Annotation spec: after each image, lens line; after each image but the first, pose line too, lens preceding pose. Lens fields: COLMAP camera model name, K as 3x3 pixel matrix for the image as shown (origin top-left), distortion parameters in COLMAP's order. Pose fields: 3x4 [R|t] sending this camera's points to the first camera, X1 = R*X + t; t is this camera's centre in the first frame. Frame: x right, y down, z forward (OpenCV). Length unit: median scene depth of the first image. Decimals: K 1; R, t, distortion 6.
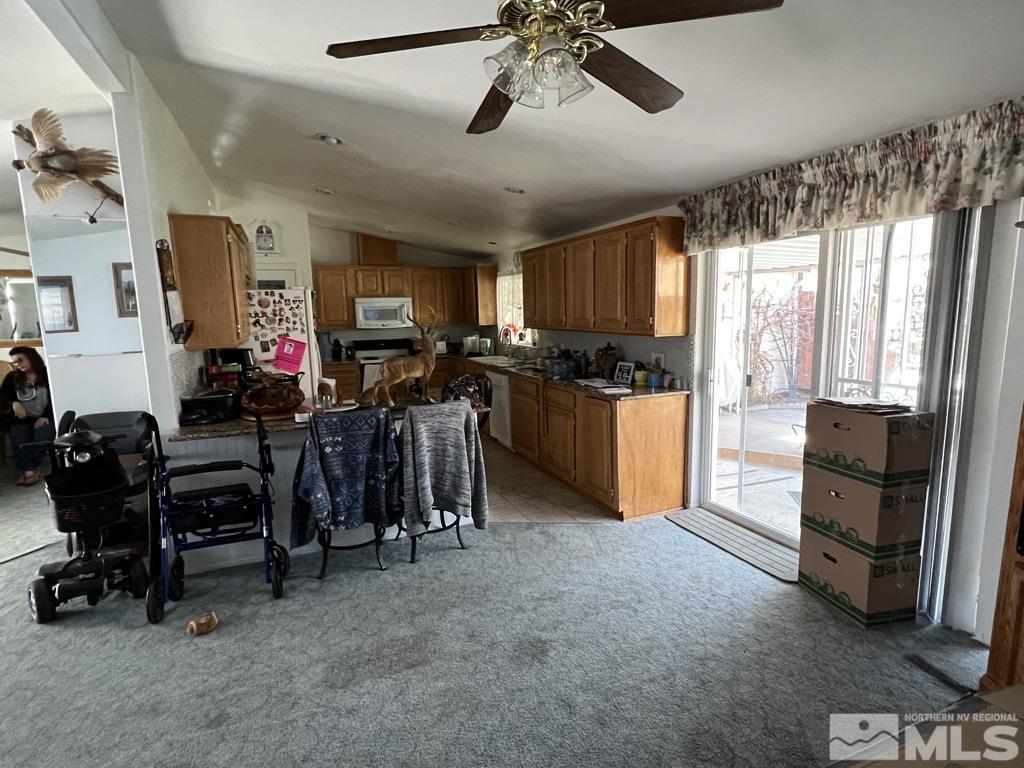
lens RADIAL K [[519.2, 0, 511.0], [0, 519.2, 386.6], [0, 0, 1]] dist [-0.001962, -0.000269]
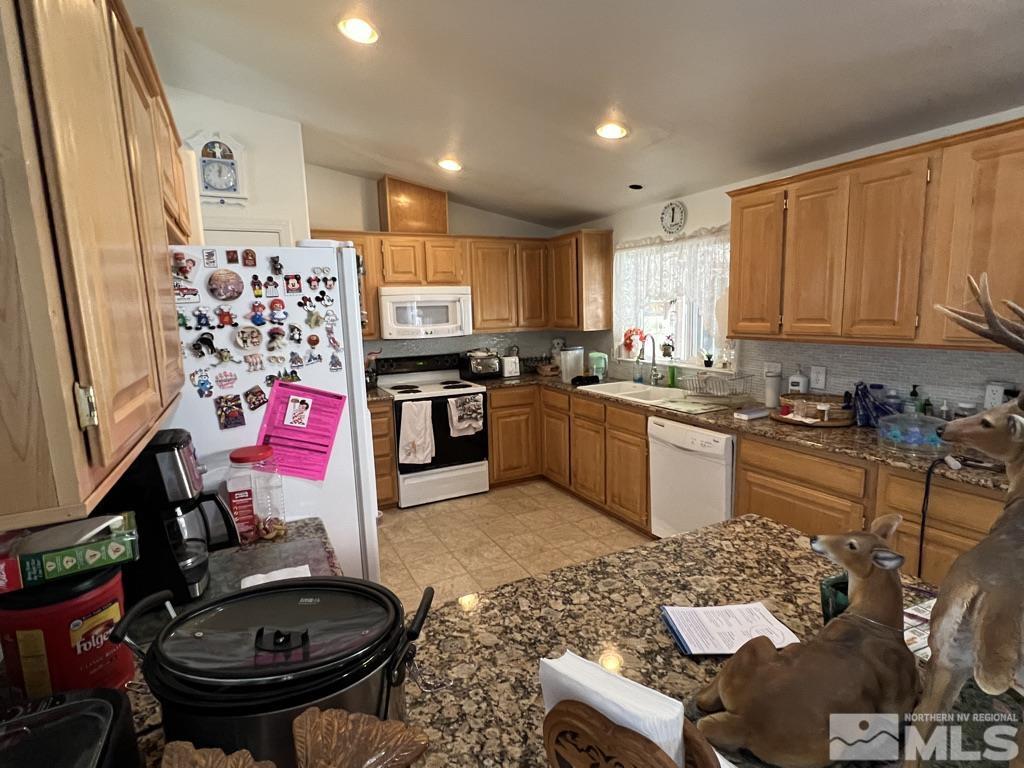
lens RADIAL K [[519.2, 0, 512.9], [0, 519.2, 382.7], [0, 0, 1]] dist [-0.001962, -0.000269]
pose [[0.997000, -0.017500, 0.075392, -0.306259], [0.017744, 0.999839, -0.002564, -0.090768], [-0.075335, 0.003894, 0.997151, 0.629914]]
